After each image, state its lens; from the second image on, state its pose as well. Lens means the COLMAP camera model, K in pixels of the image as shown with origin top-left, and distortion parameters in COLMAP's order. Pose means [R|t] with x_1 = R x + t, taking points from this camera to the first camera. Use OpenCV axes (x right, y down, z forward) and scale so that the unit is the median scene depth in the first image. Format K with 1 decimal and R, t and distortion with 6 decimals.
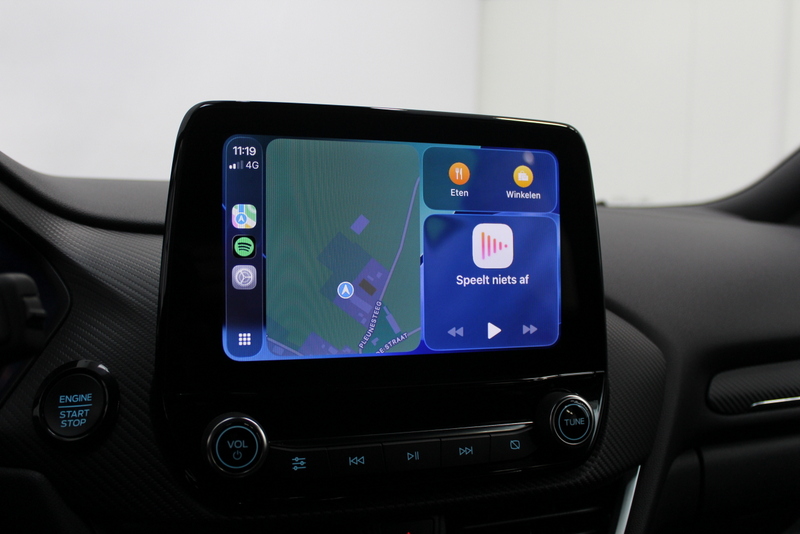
lens RADIAL K [[755.9, 0, 400.0], [0, 755.9, 267.0], [0, 0, 1]] dist [-0.149915, 0.156572]
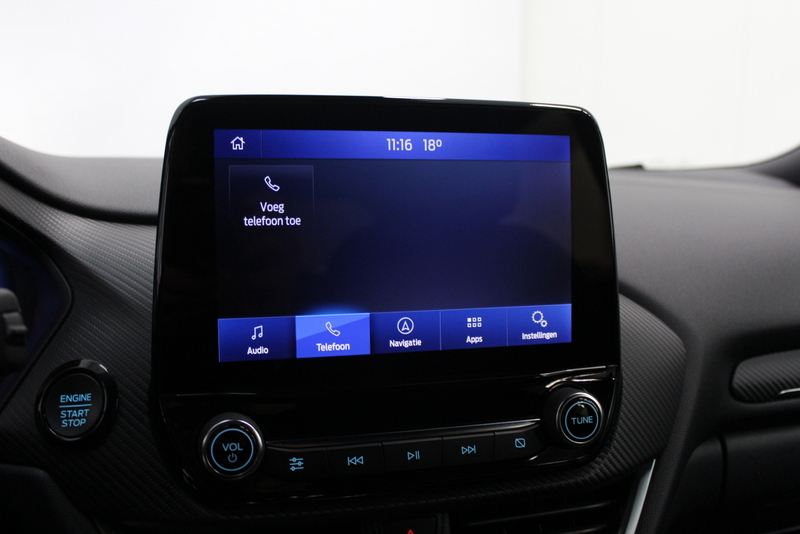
lens RADIAL K [[755.9, 0, 400.0], [0, 755.9, 267.0], [0, 0, 1]] dist [-0.149915, 0.156572]
pose [[0.997971, -0.002971, -0.063597, 0.060024], [0.007227, 0.997740, 0.066806, -0.058051], [0.063255, -0.067130, 0.995737, 0.033110]]
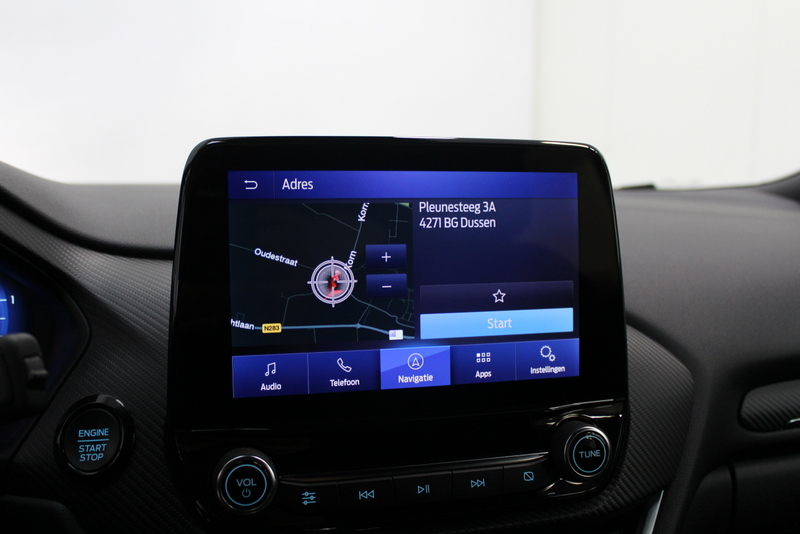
lens RADIAL K [[755.9, 0, 400.0], [0, 755.9, 267.0], [0, 0, 1]] dist [-0.149915, 0.156572]
pose [[0.996715, -0.005701, -0.080787, 0.065174], [0.009954, 0.998580, 0.052336, -0.093000], [0.080374, -0.052969, 0.995356, 0.017039]]
